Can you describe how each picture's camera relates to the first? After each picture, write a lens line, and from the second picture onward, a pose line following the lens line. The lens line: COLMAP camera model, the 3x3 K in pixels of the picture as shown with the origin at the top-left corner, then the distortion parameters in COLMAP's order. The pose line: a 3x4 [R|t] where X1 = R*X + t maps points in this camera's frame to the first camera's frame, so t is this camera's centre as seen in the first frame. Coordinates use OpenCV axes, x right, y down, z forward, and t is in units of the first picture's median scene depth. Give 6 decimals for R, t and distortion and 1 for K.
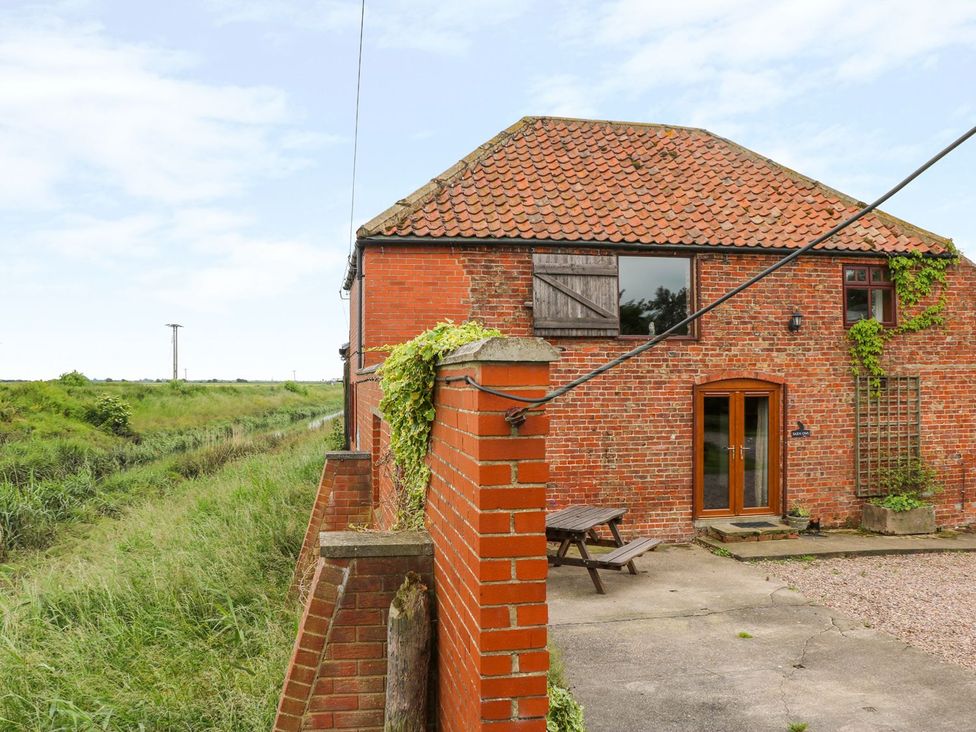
lens RADIAL K [[899.4, 0, 490.8], [0, 899.4, 365.4], [0, 0, 1]] dist [-0.131545, 0.000000]
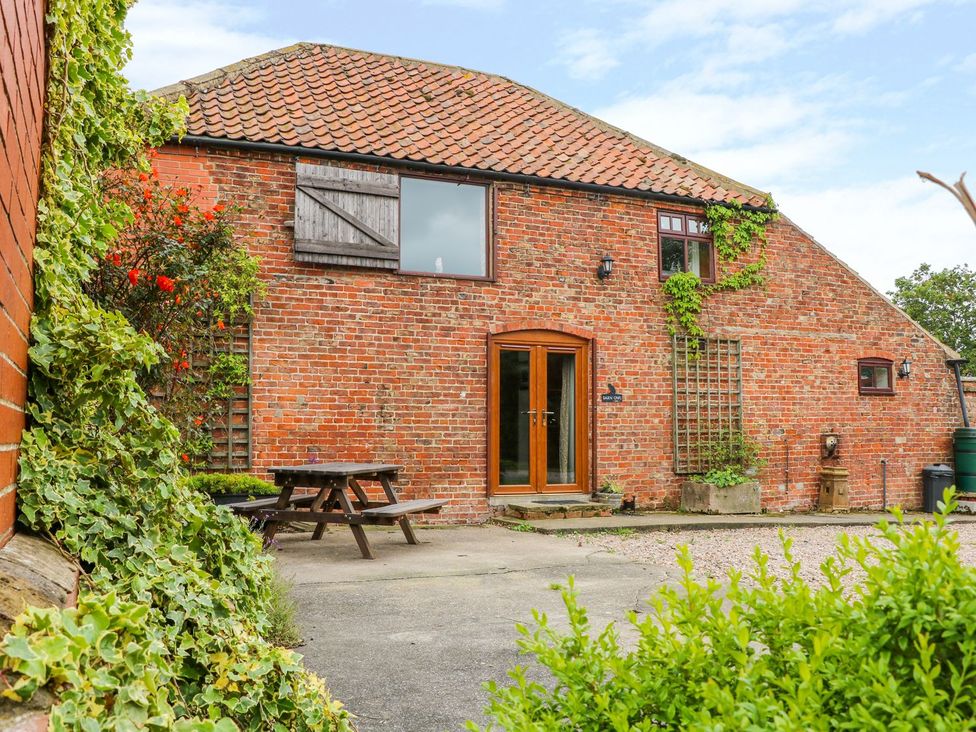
lens RADIAL K [[899.4, 0, 494.3], [0, 899.4, 369.7], [0, 0, 1]] dist [-0.131545, 0.000000]
pose [[0.973732, 0.022594, 0.226575, 0.041065], [-0.007708, 0.997765, -0.066374, 0.108865], [-0.227568, 0.062884, 0.971730, 0.175976]]
